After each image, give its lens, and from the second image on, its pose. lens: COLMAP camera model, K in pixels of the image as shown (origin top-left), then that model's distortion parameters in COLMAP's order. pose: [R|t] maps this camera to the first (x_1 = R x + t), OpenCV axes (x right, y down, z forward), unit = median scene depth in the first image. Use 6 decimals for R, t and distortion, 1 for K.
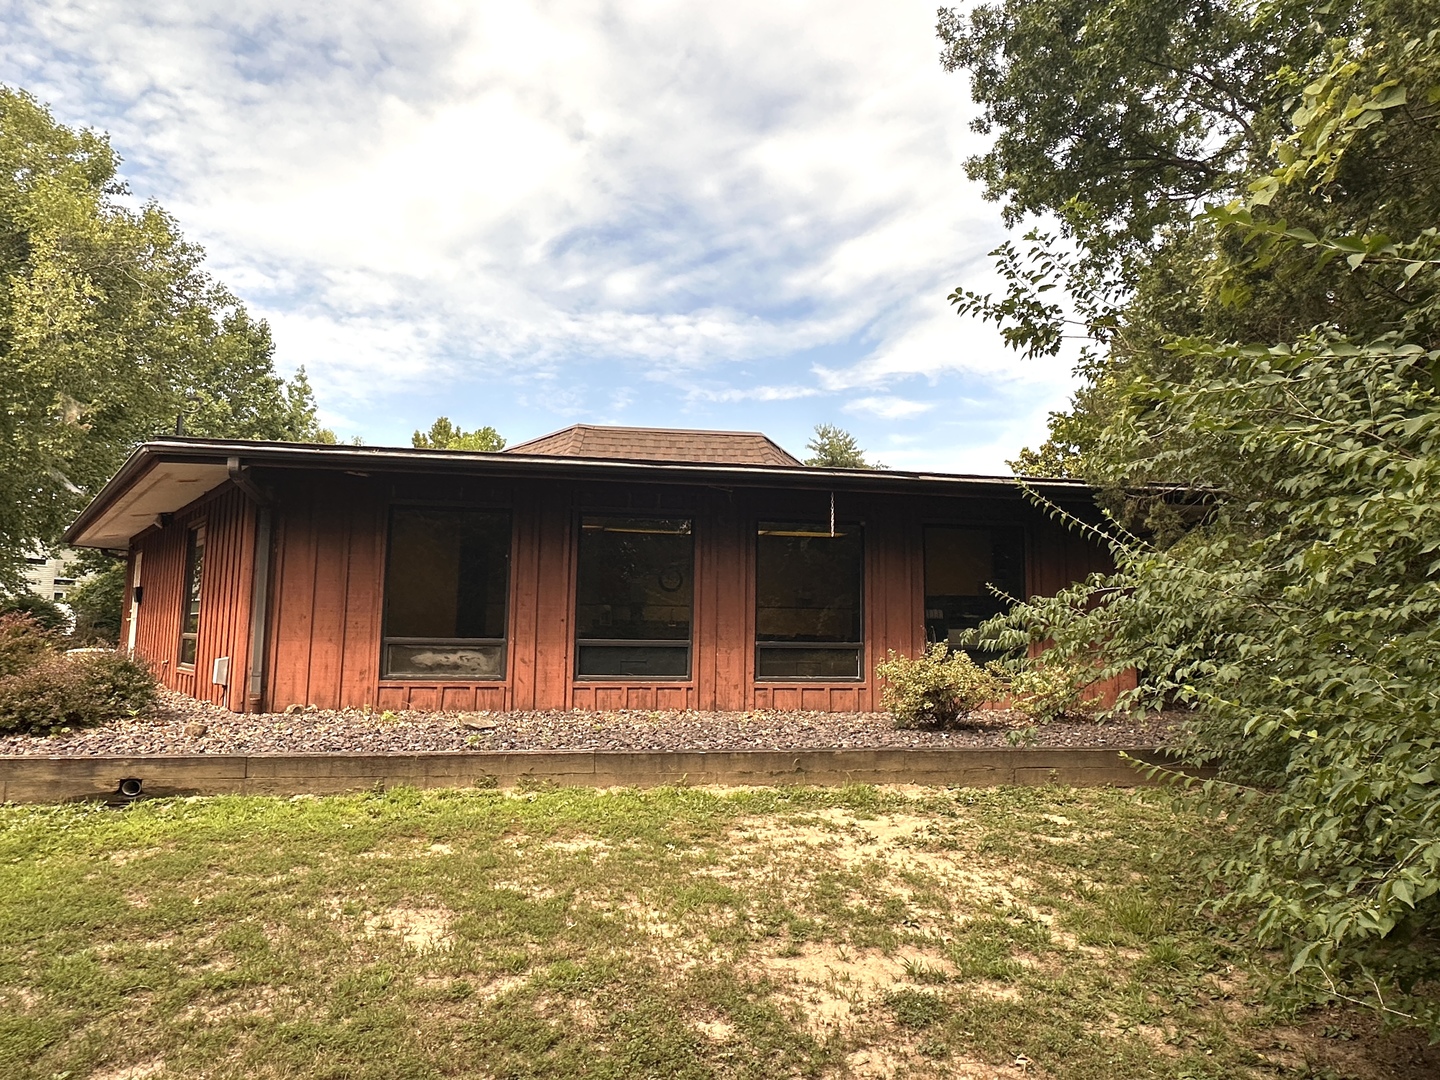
lens RADIAL K [[895.6, 0, 720.0], [0, 895.6, 540.0], [0, 0, 1]] dist [-0.001422, -0.000109]
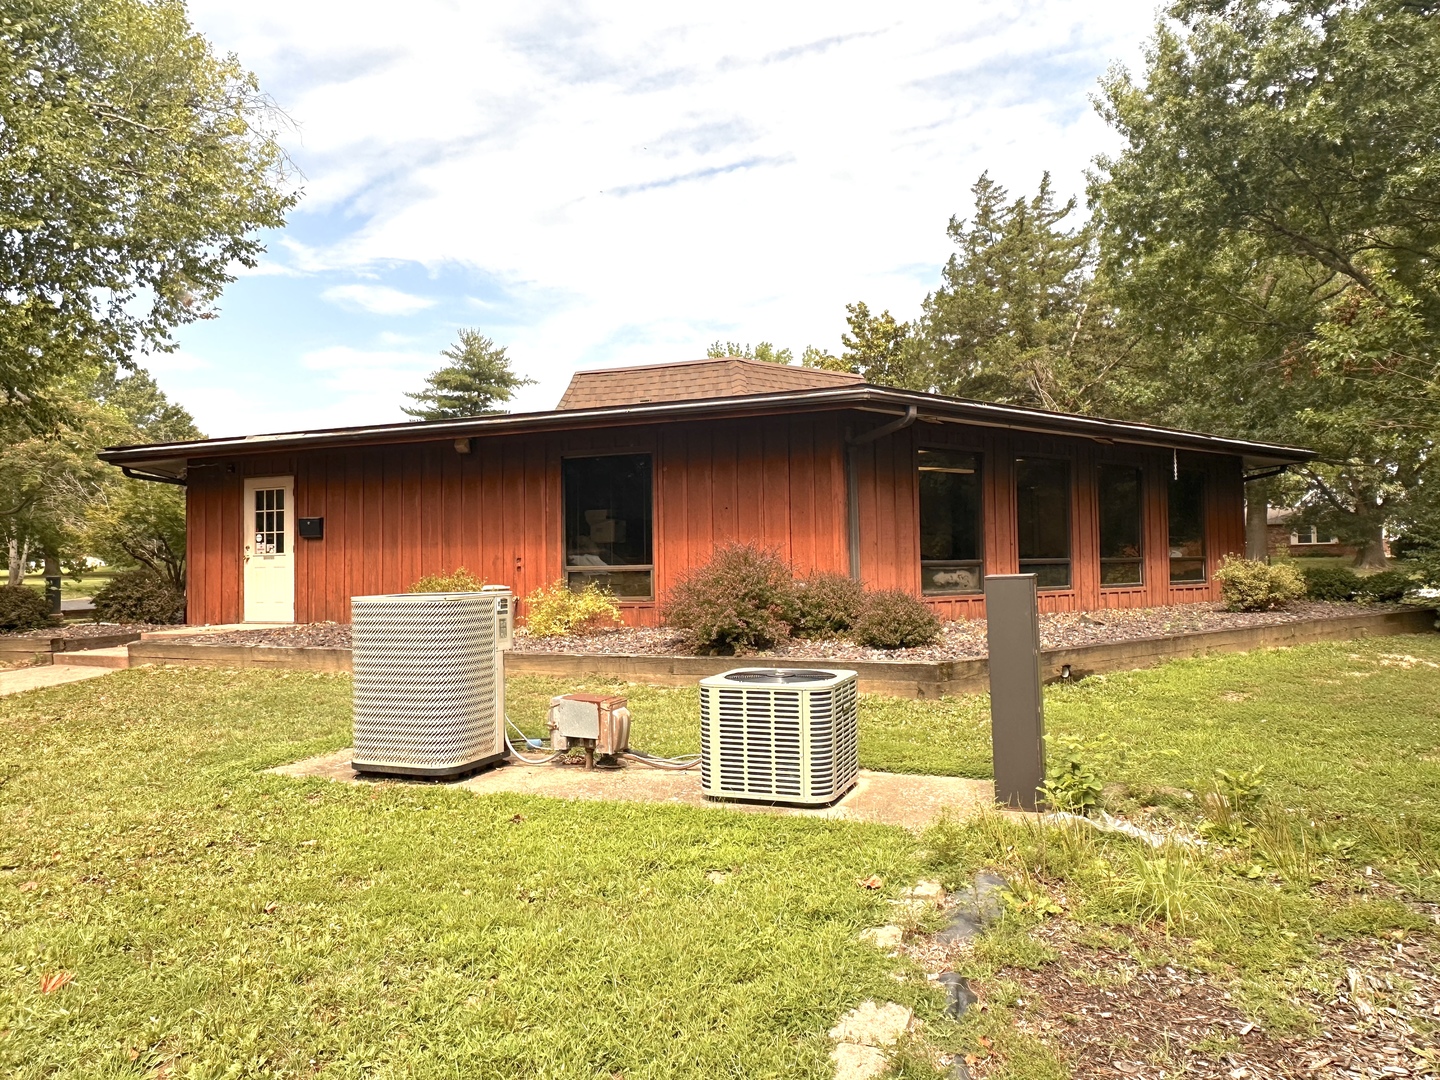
lens RADIAL K [[1016.7, 0, 720.0], [0, 1016.7, 540.0], [0, 0, 1]] dist [0.006500, 0.001686]
pose [[0.878966, -0.017263, 0.476573, -1.211442], [-0.019913, 0.997144, 0.072848, -0.009389], [-0.476469, -0.073521, 0.876112, -0.033810]]
